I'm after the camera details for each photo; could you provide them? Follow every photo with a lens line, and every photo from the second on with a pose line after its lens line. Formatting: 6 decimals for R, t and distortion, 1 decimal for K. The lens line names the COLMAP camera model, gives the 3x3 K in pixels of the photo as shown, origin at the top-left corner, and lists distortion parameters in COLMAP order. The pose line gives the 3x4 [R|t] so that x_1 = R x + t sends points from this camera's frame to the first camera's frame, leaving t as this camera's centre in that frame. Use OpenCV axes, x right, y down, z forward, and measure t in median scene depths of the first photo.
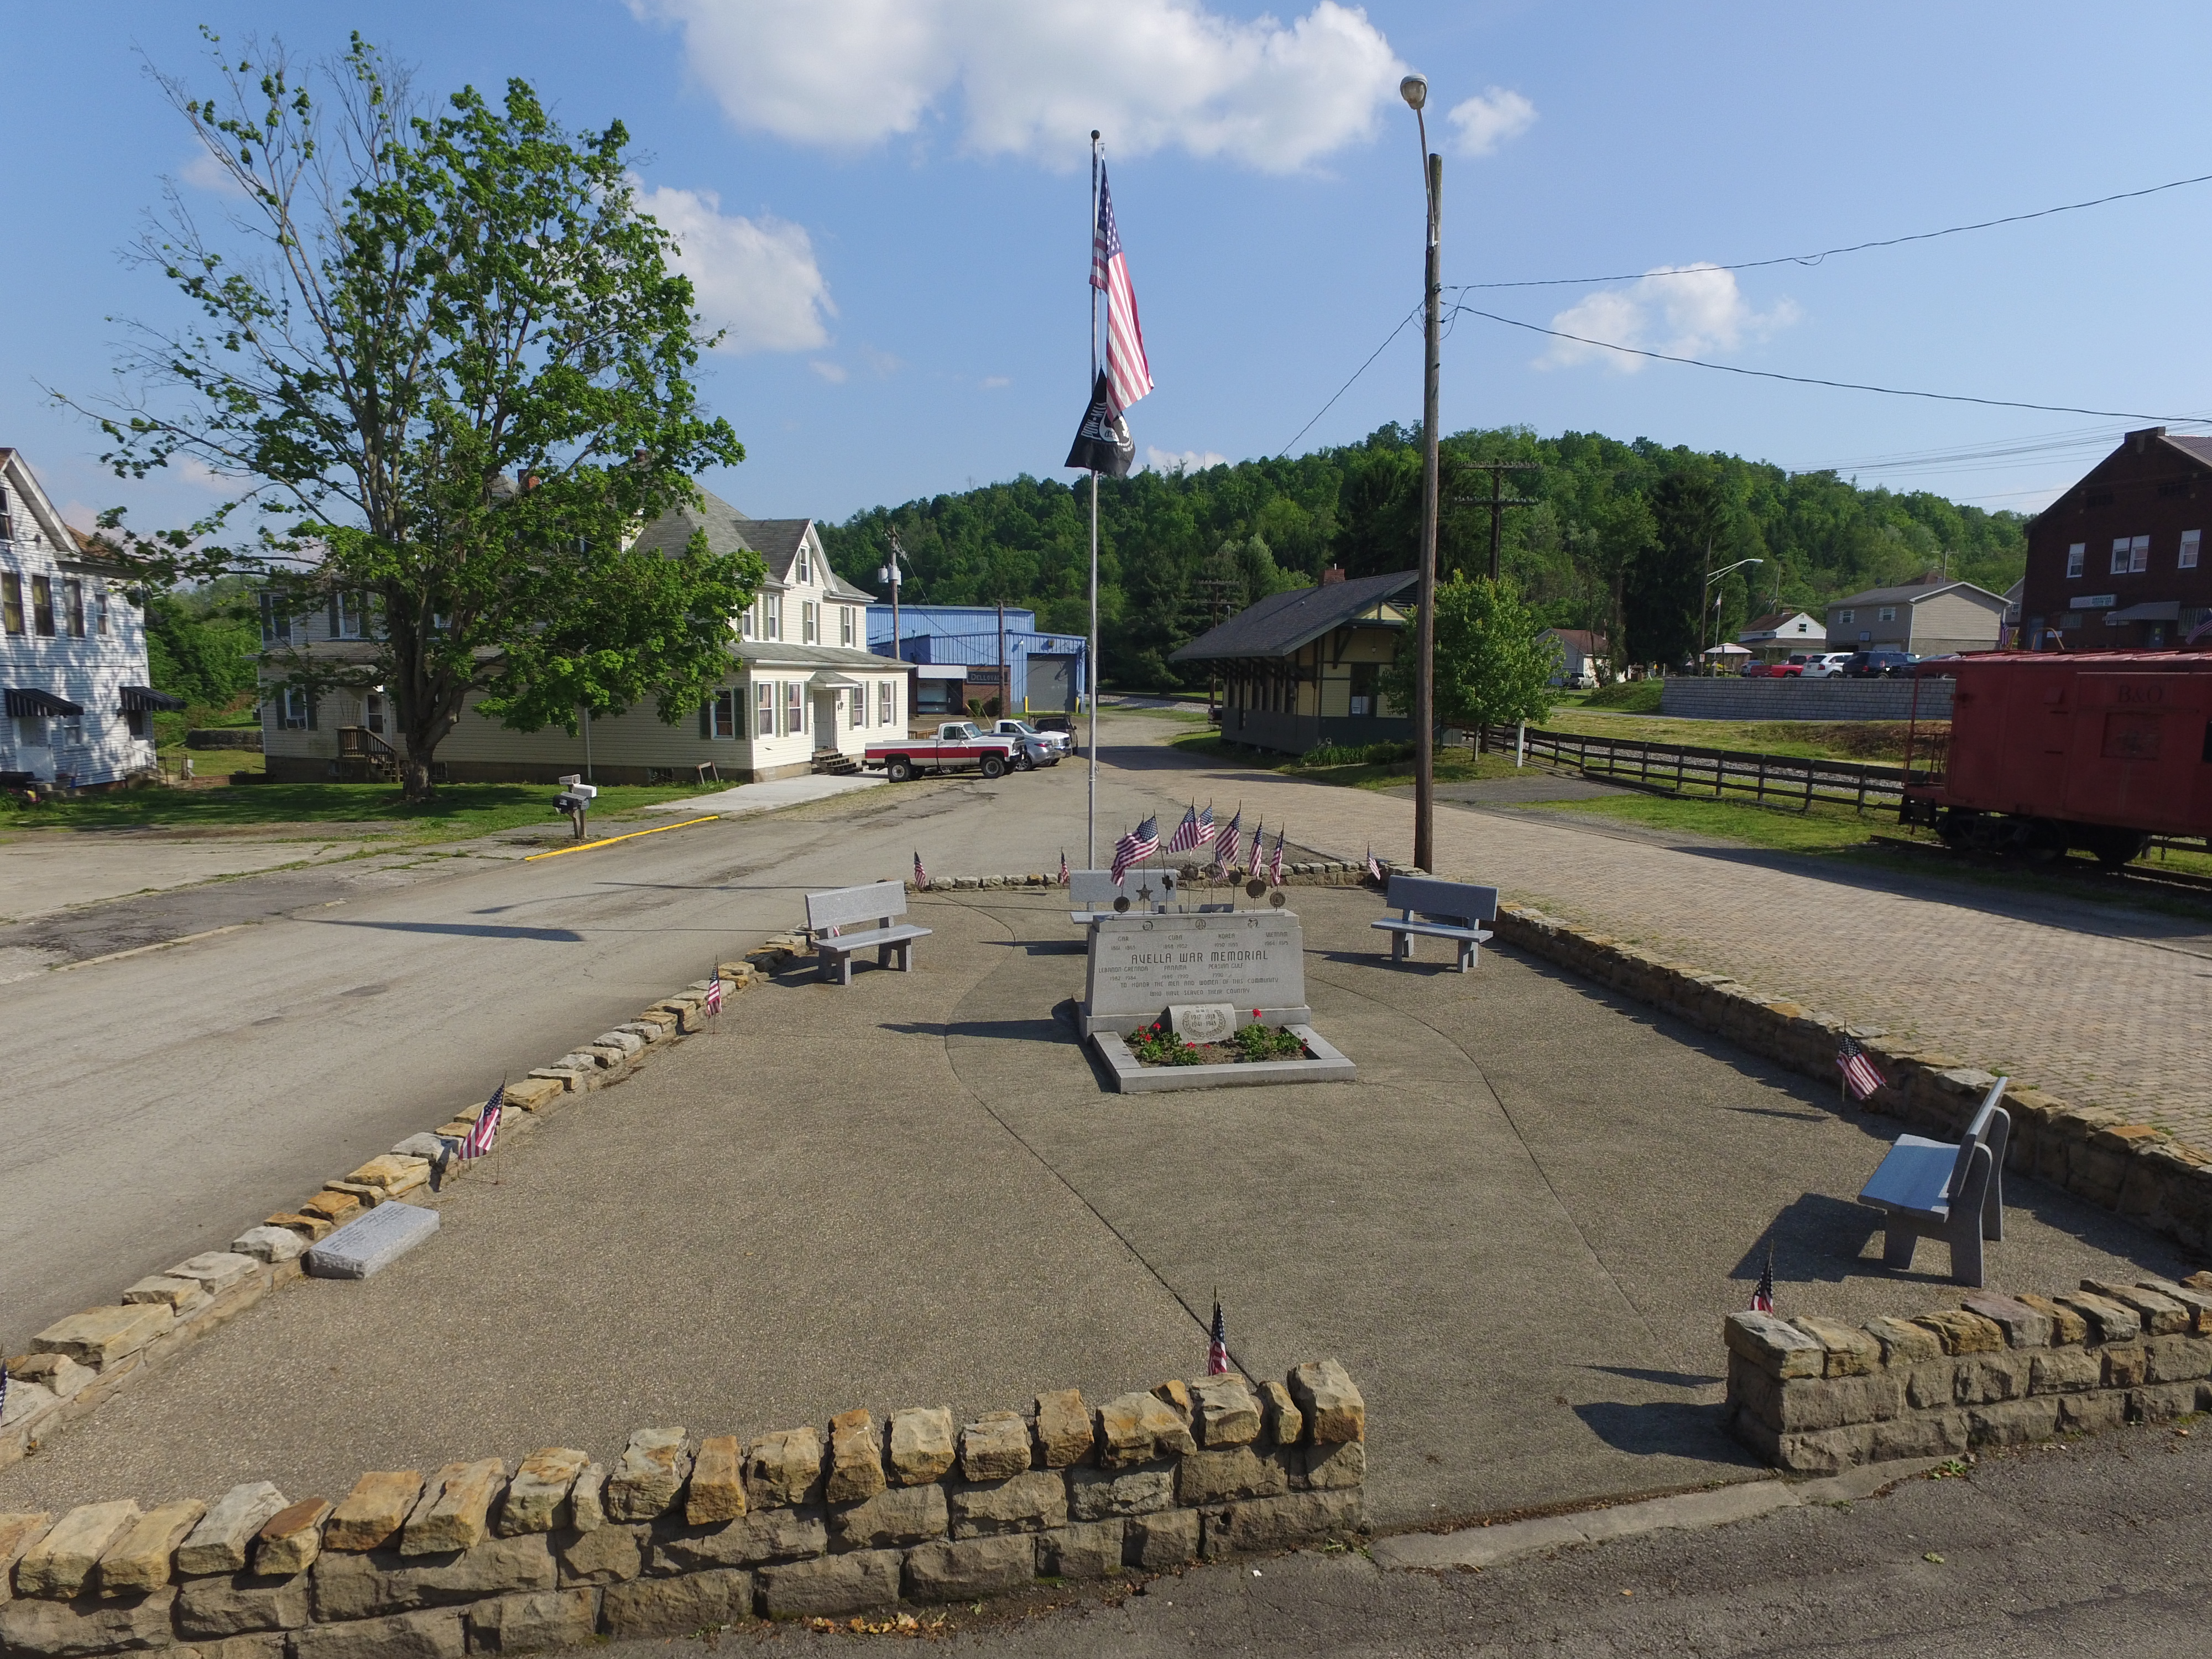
lens RADIAL K [[1291.4, 0, 1112.3], [0, 1291.4, 830.0], [0, 0, 1]] dist [-0.014449, 0.017244]
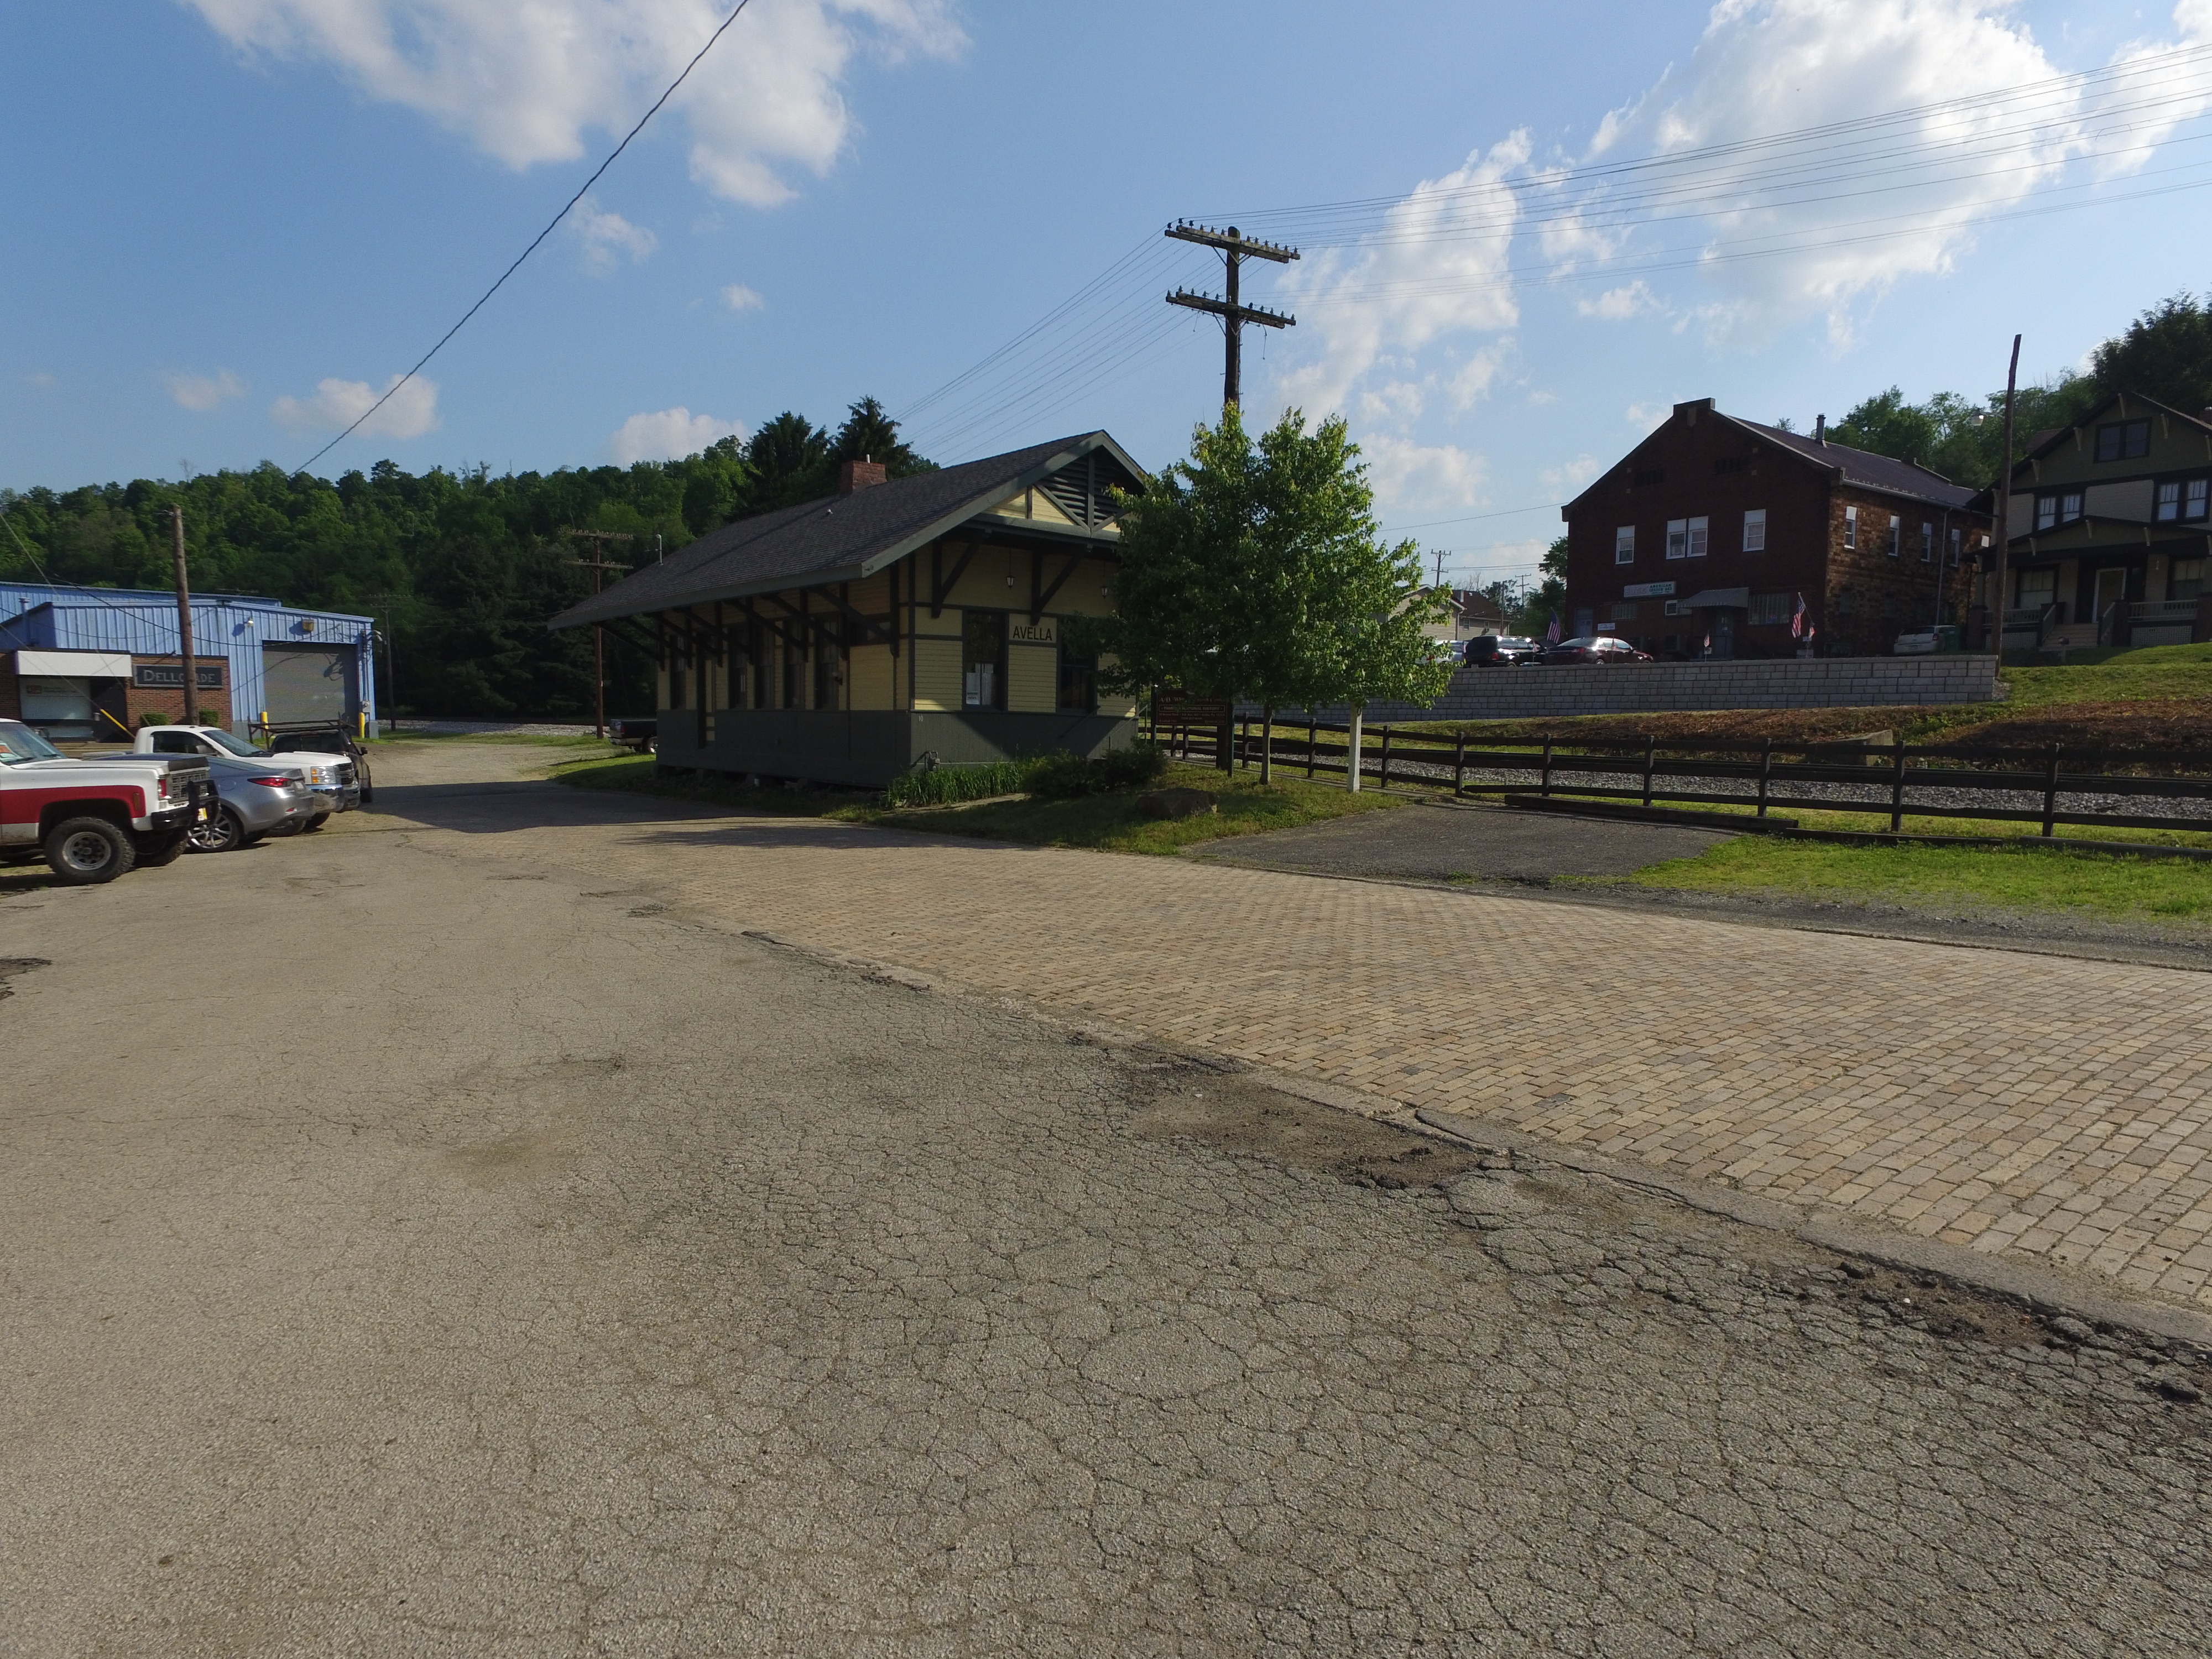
lens RADIAL K [[1292.4, 0, 1109.1], [0, 1292.4, 826.7], [0, 0, 1]] dist [-0.010317, 0.014225]
pose [[0.877676, -0.049098, 0.476732, -0.014566], [0.063512, 0.997881, -0.014157, -0.023881], [-0.475027, 0.042704, 0.878935, 0.419208]]
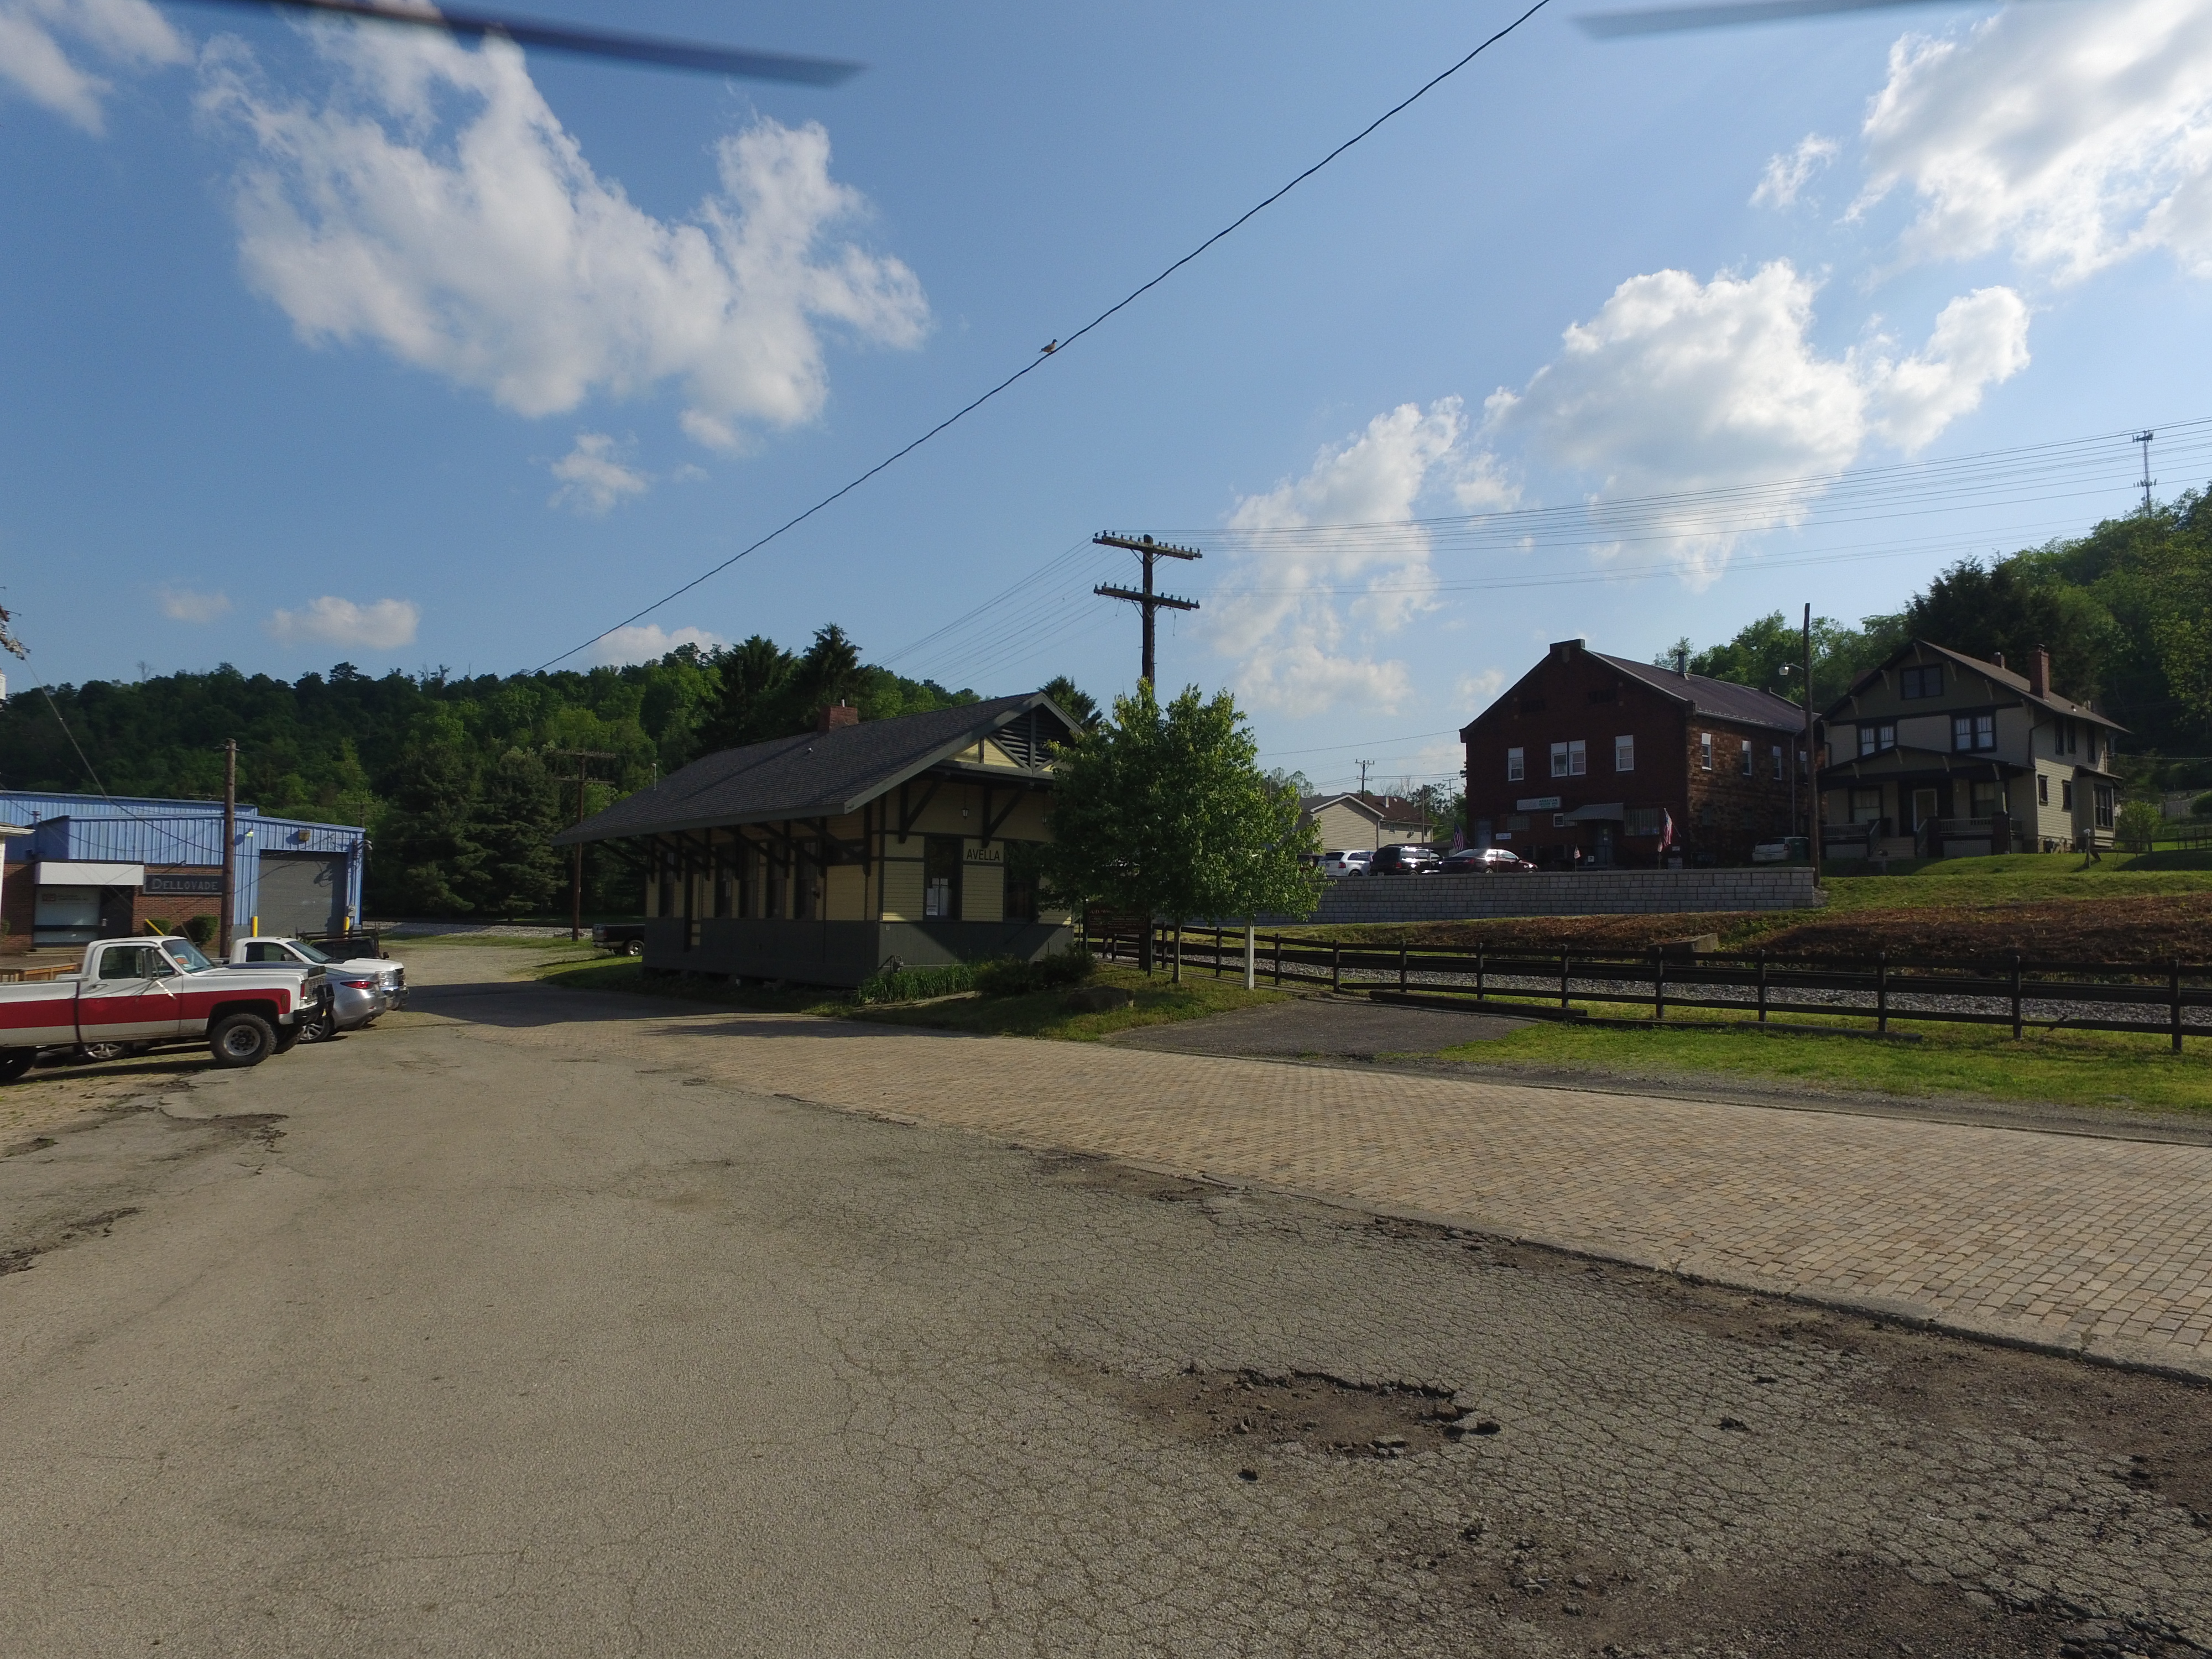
lens RADIAL K [[1291.4, 0, 1112.3], [0, 1291.4, 830.0], [0, 0, 1]] dist [-0.014449, 0.017244]
pose [[0.856404, 0.022950, 0.515796, -0.048771], [0.069570, 0.984772, -0.159327, -0.020969], [-0.511598, 0.172332, 0.841766, 0.348909]]
